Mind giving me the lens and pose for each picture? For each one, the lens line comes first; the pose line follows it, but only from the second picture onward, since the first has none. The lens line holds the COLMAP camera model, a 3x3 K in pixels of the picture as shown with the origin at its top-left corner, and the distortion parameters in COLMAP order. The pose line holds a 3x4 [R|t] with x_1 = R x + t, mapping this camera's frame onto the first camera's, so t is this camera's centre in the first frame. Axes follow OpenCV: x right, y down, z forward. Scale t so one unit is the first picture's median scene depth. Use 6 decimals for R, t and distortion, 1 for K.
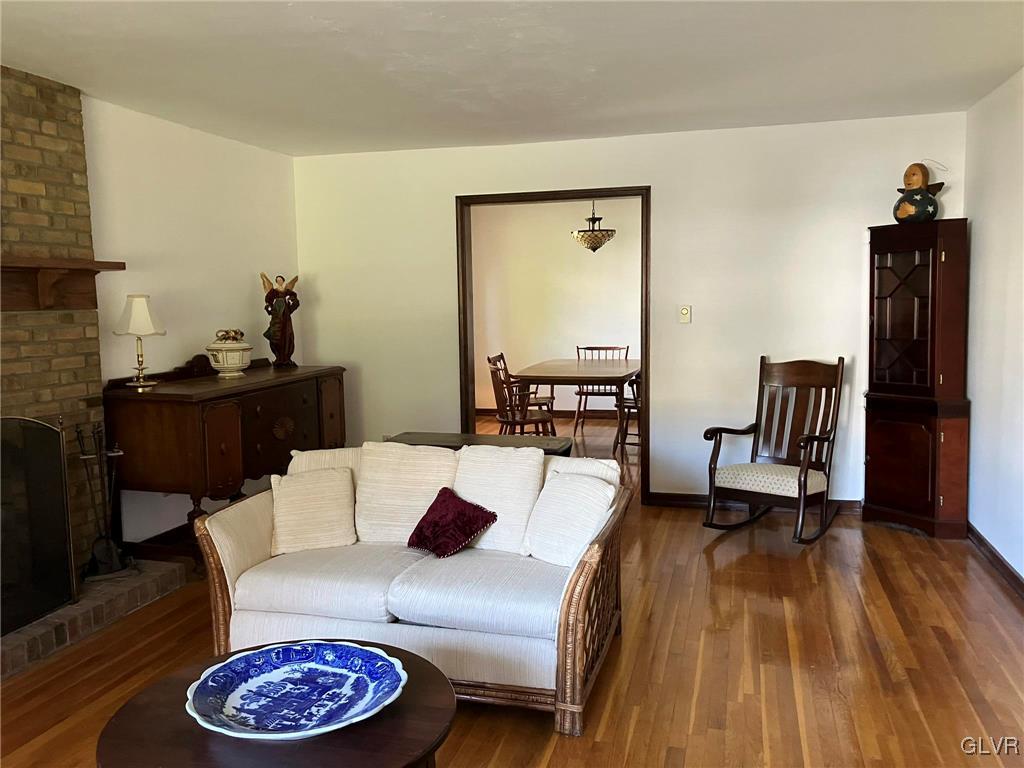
lens RADIAL K [[833.3, 0, 509.9], [0, 833.3, 382.6], [0, 0, 1]] dist [-0.001765, 0.000382]
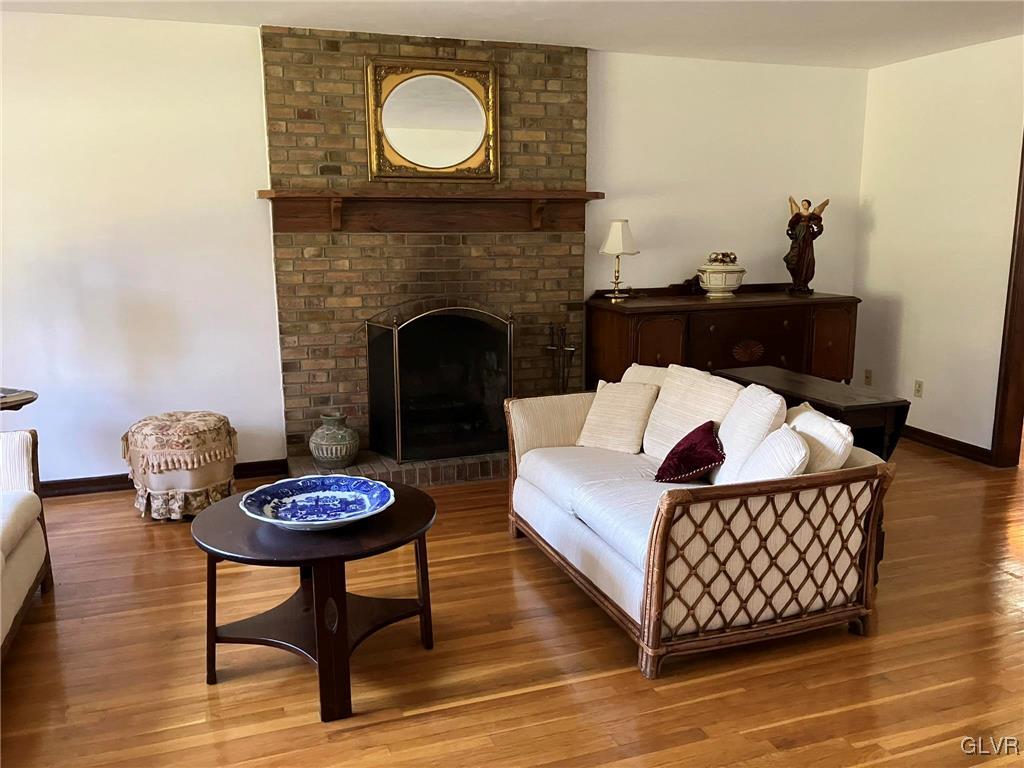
lens RADIAL K [[833.3, 0, 509.9], [0, 833.3, 382.6], [0, 0, 1]] dist [-0.001765, 0.000382]
pose [[0.576408, 0.157100, -0.801919, 0.481375], [-0.085503, 0.987554, 0.132008, -0.021715], [0.812676, -0.007525, 0.582667, 0.203713]]
